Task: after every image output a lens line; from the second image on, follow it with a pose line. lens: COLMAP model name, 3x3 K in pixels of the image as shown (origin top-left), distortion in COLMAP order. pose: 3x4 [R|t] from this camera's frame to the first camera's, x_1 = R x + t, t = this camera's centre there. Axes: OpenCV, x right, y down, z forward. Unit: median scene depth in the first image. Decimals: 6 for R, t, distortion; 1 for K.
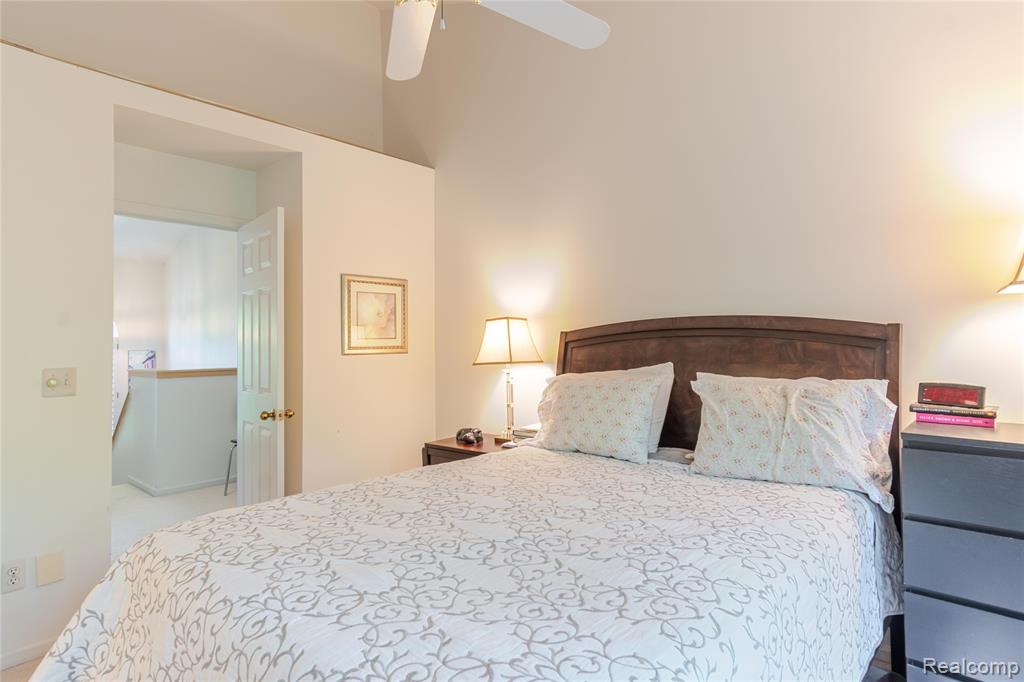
lens RADIAL K [[580.2, 0, 519.3], [0, 580.2, 339.1], [0, 0, 1]] dist [0.004215, 0.011034]
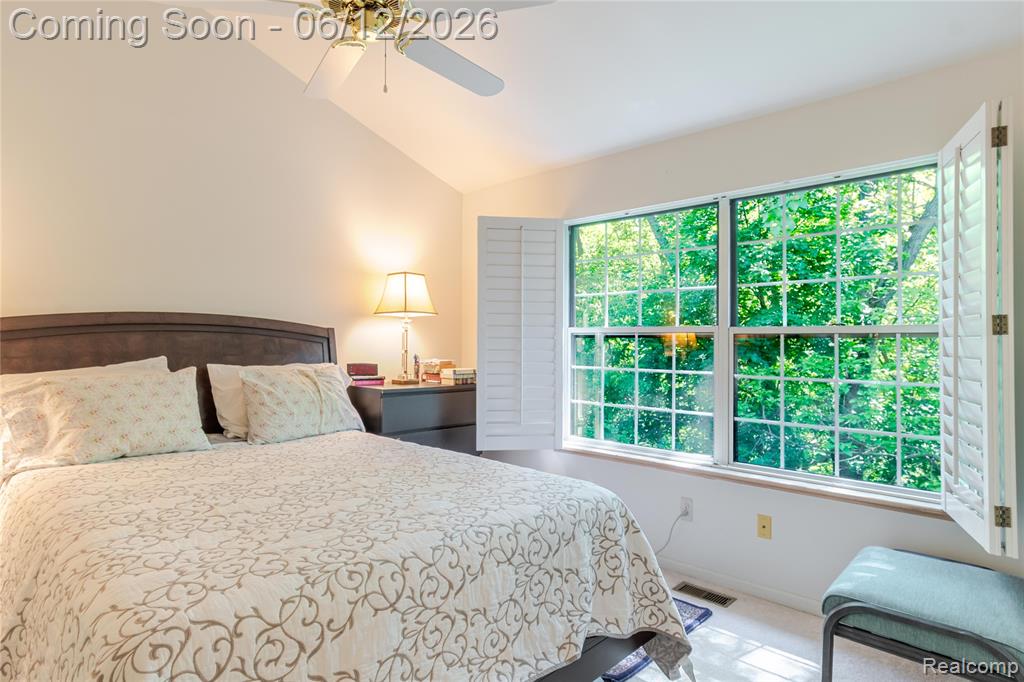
lens RADIAL K [[580.2, 0, 519.1], [0, 580.2, 342.0], [0, 0, 1]] dist [0.004215, 0.011034]
pose [[0.005713, 0.009813, 0.999936, -0.889234], [-0.013663, 0.999859, -0.009734, 0.019078], [-0.999890, -0.013606, 0.005846, 0.436827]]
